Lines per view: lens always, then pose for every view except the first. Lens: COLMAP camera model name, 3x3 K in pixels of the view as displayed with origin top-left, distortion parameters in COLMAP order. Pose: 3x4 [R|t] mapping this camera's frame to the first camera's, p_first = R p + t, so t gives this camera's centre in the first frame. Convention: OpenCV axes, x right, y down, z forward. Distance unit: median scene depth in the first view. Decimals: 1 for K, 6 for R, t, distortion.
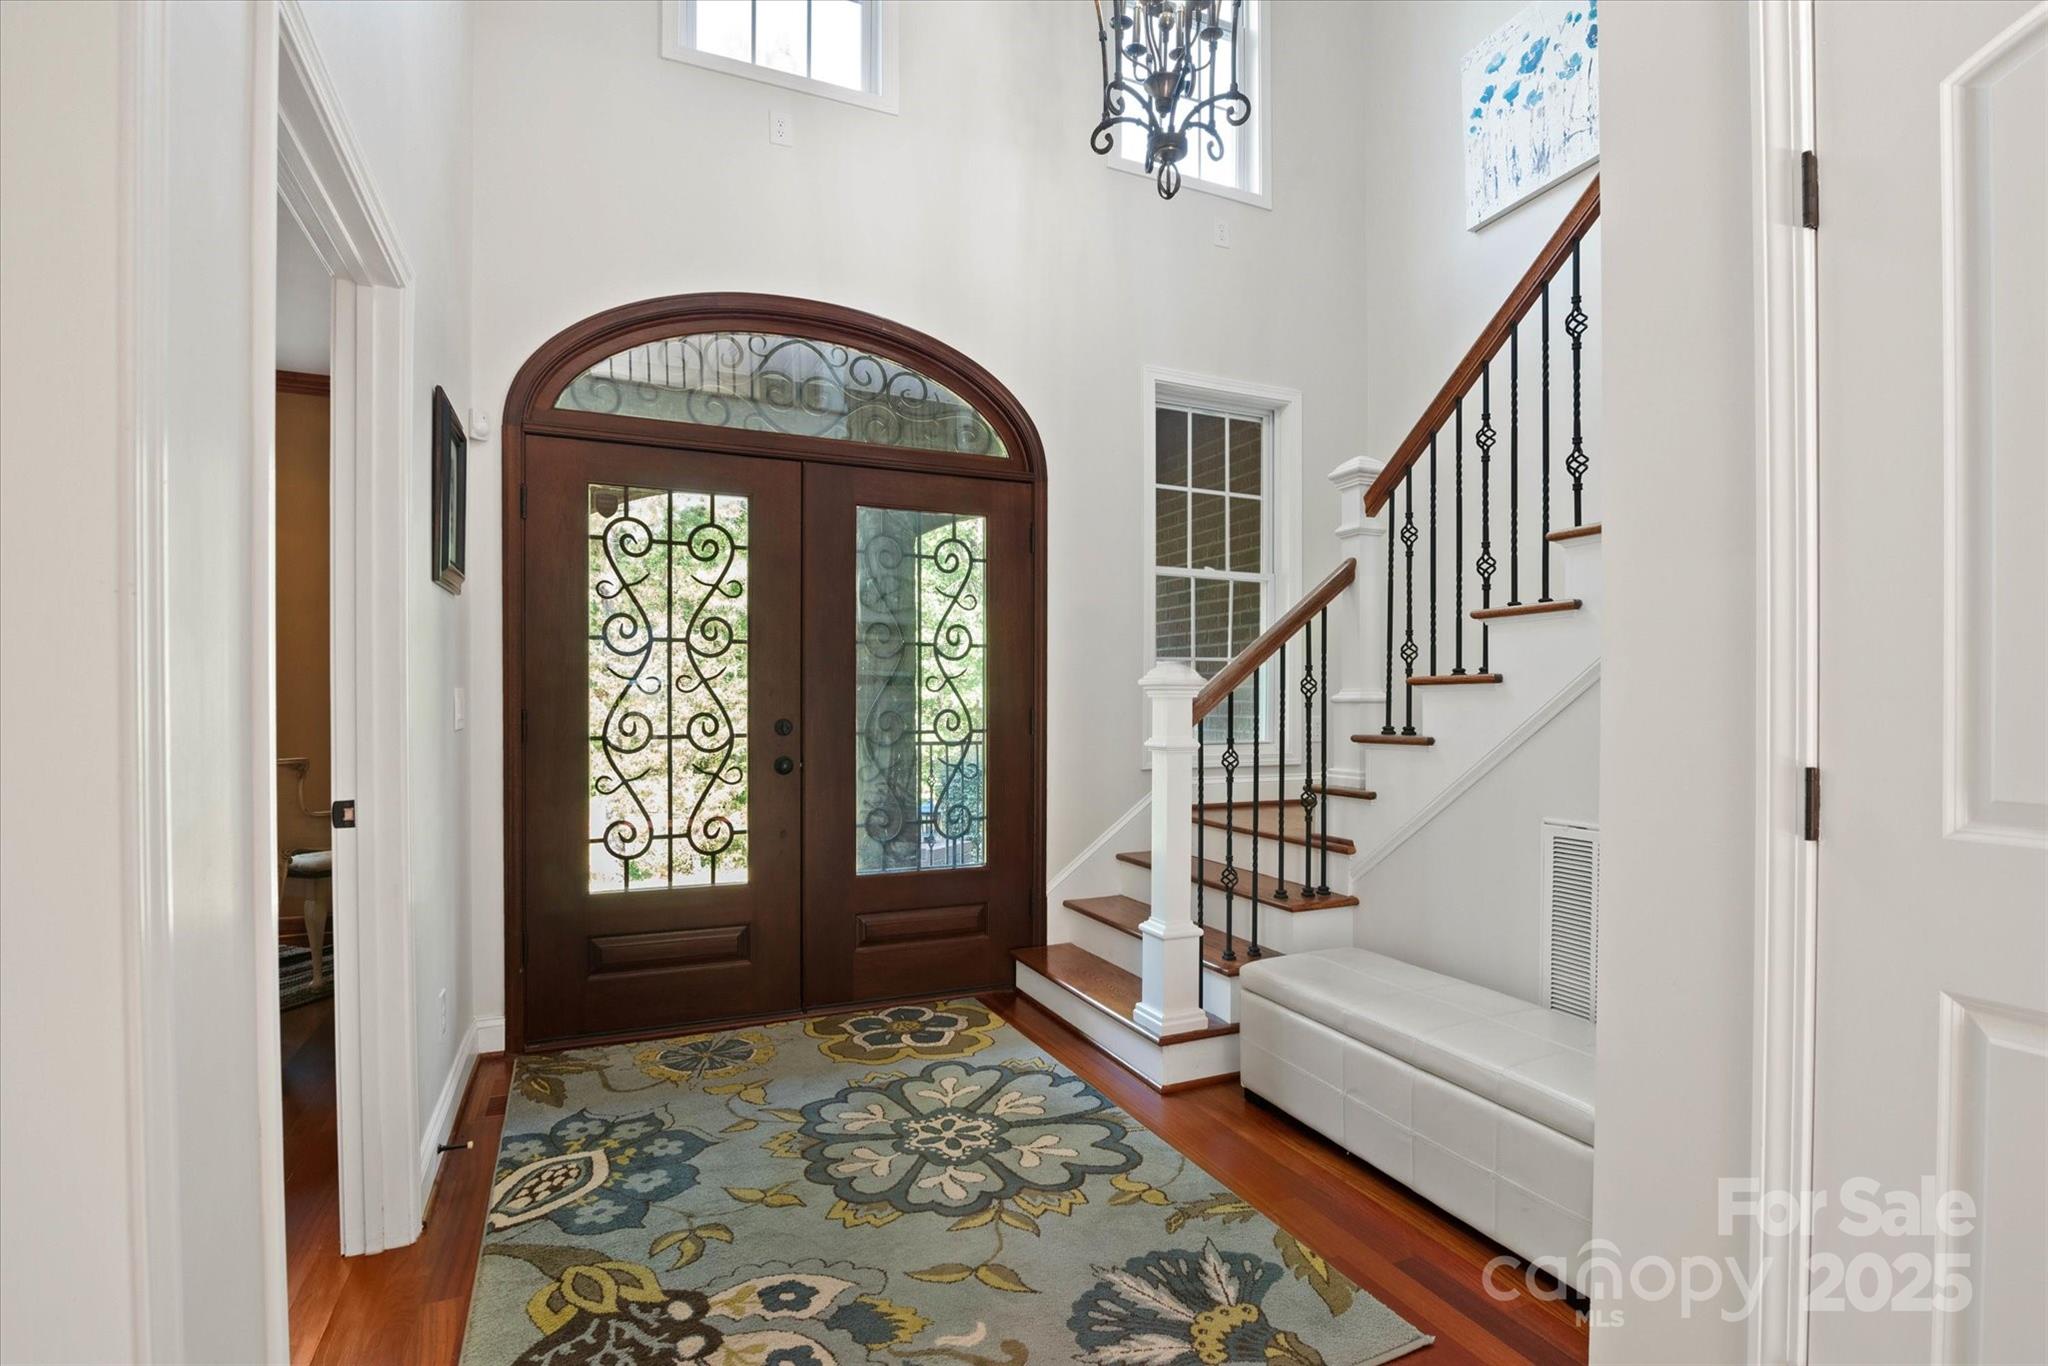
lens RADIAL K [[970.0, 0, 1024.0], [0, 970.0, 683.0], [0, 0, 1]] dist [-0.001460, -0.000200]
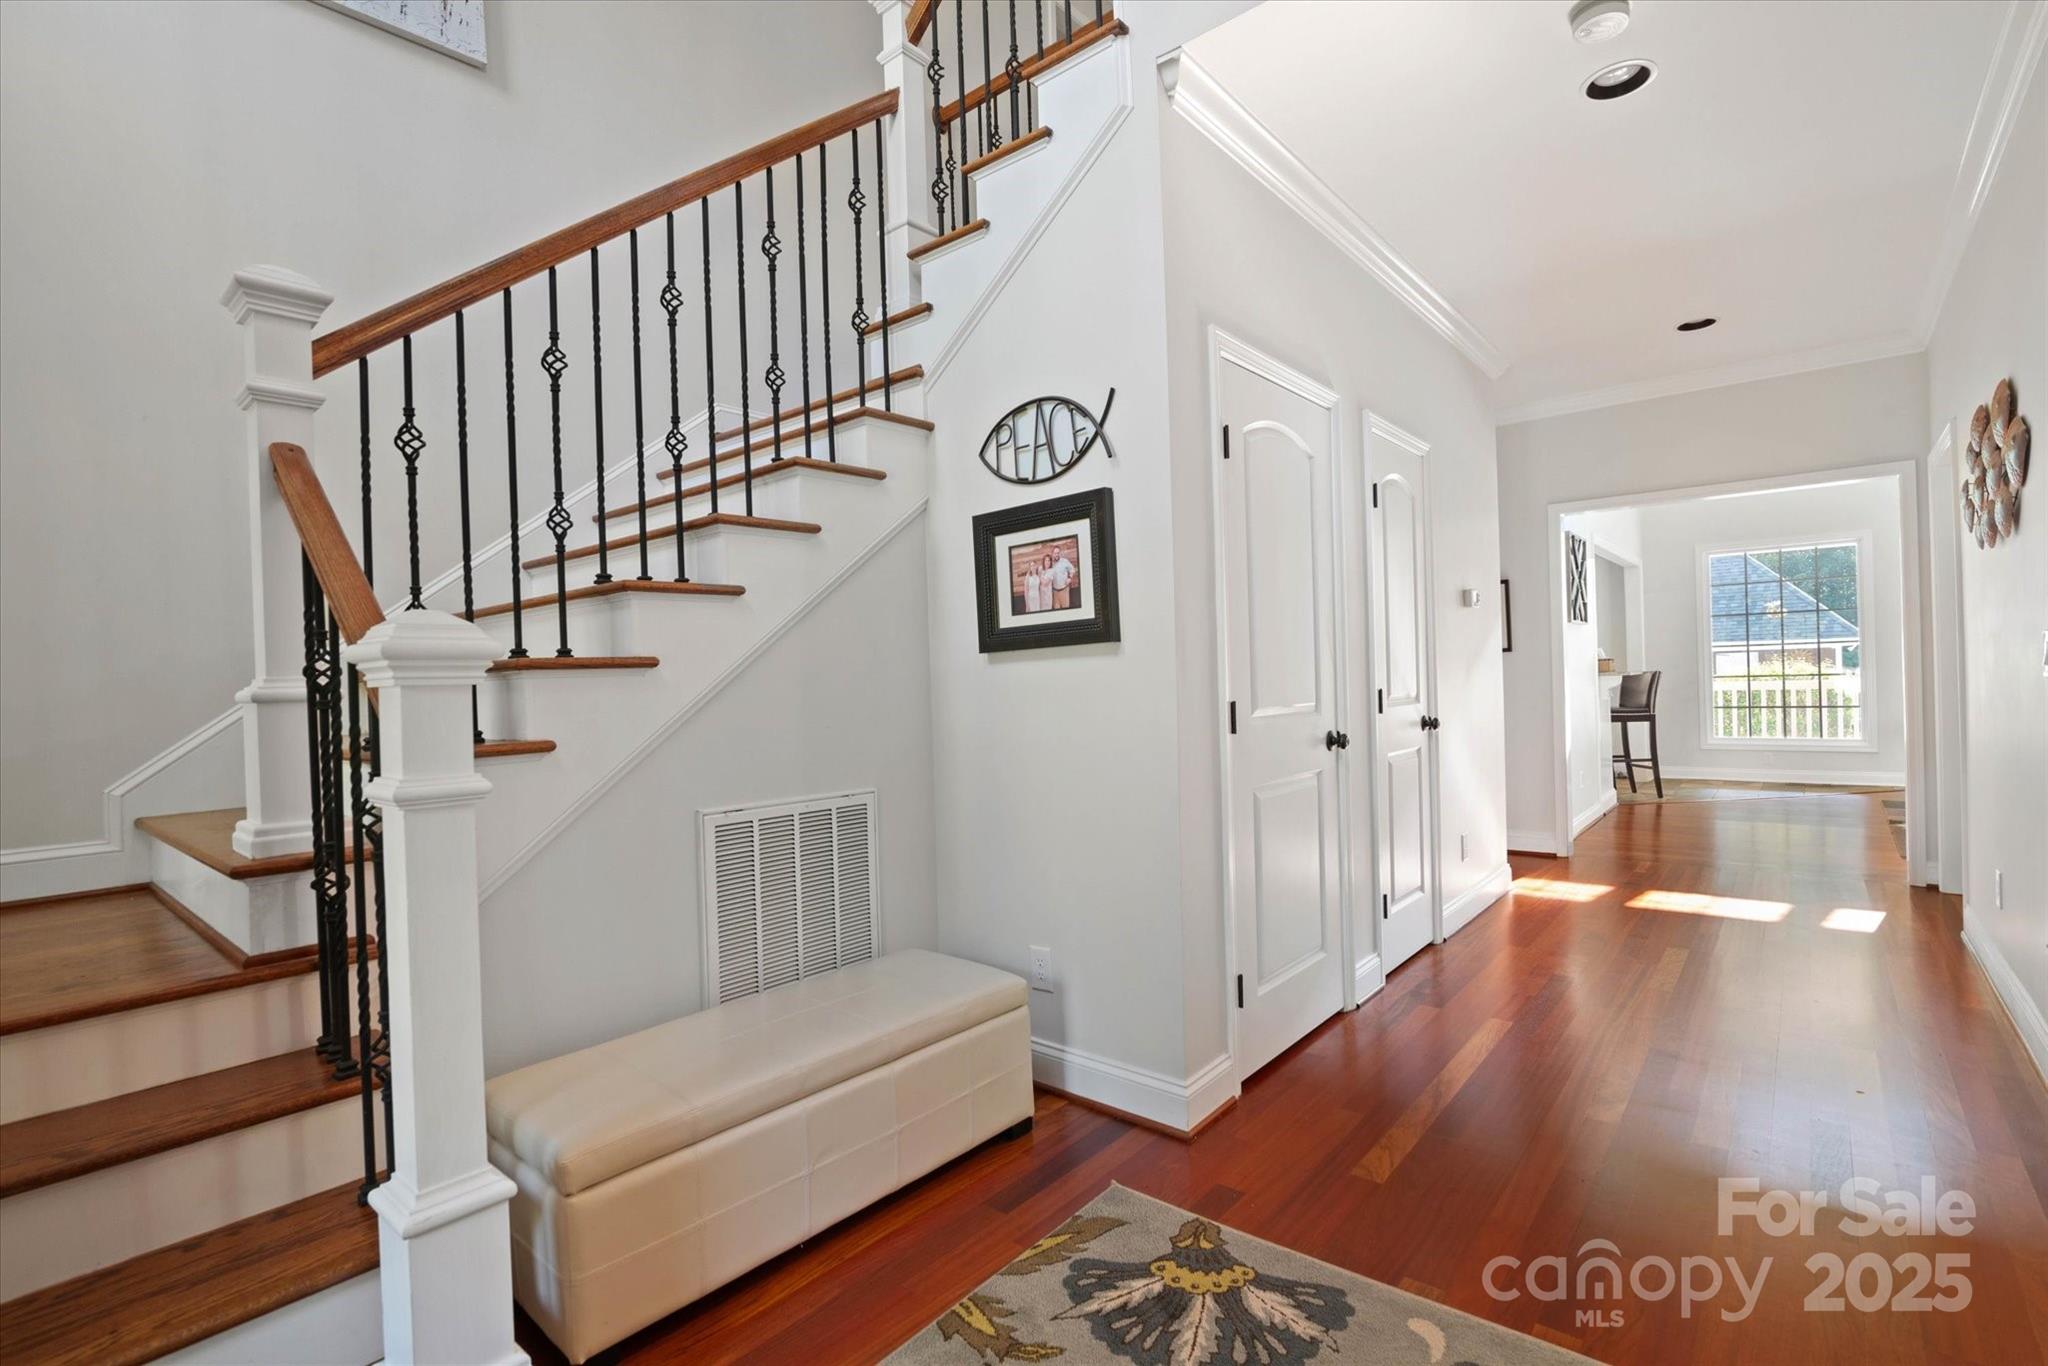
lens RADIAL K [[942.2, 0, 1029.2], [0, 942.2, 677.5], [0, 0, 1]] dist [-0.018880, 0.000005]
pose [[-0.449054, 0.014896, 0.893380, -0.337323], [0.010818, 0.999878, -0.011234, 0.017929], [-0.893439, 0.004620, -0.449161, 0.879362]]
